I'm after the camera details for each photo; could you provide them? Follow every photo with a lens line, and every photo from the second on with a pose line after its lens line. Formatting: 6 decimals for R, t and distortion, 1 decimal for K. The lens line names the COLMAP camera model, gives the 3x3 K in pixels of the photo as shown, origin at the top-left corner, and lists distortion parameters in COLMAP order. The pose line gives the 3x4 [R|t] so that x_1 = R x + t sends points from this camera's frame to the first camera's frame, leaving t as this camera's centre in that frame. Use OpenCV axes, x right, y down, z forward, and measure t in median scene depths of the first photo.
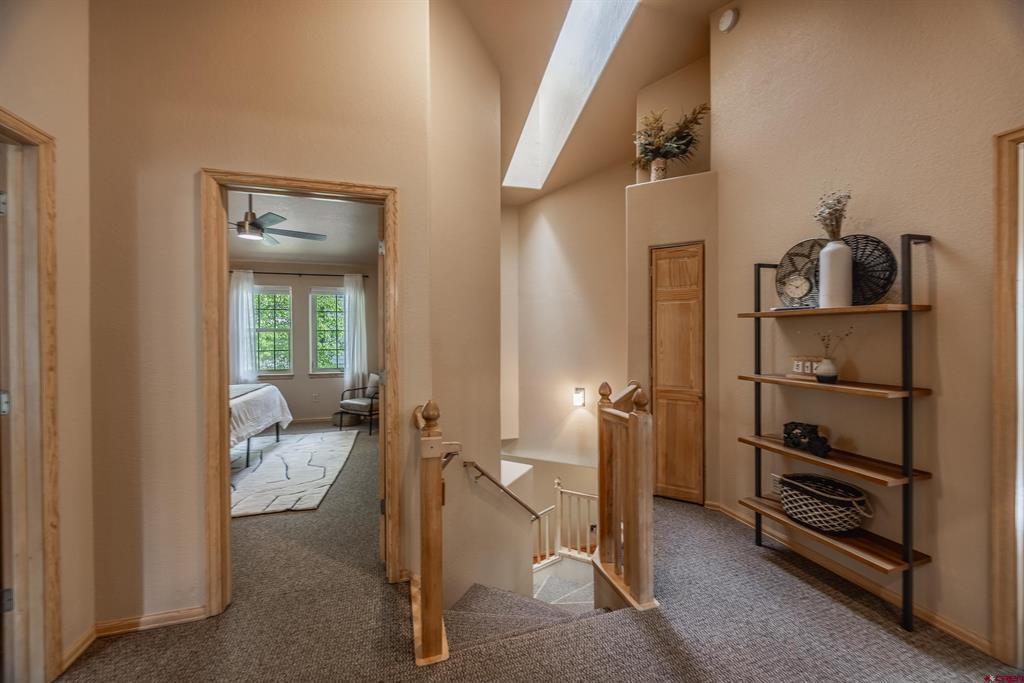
lens RADIAL K [[384.6, 0, 513.9], [0, 384.6, 339.0], [0, 0, 1]] dist [-0.009651, -0.000030]
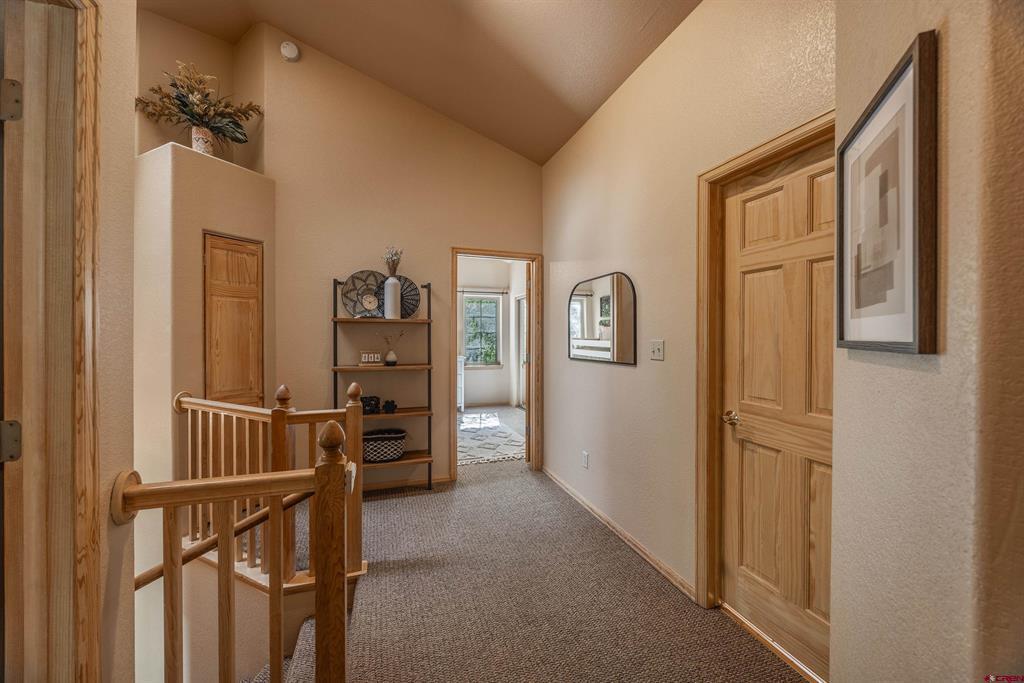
lens RADIAL K [[384.6, 0, 511.9], [0, 384.6, 335.9], [0, 0, 1]] dist [-0.009651, -0.000030]
pose [[-0.029683, 0.003444, 0.999553, -0.676788], [0.005374, 0.999980, -0.003286, -0.001856], [-0.999545, 0.005274, -0.029701, 0.470956]]
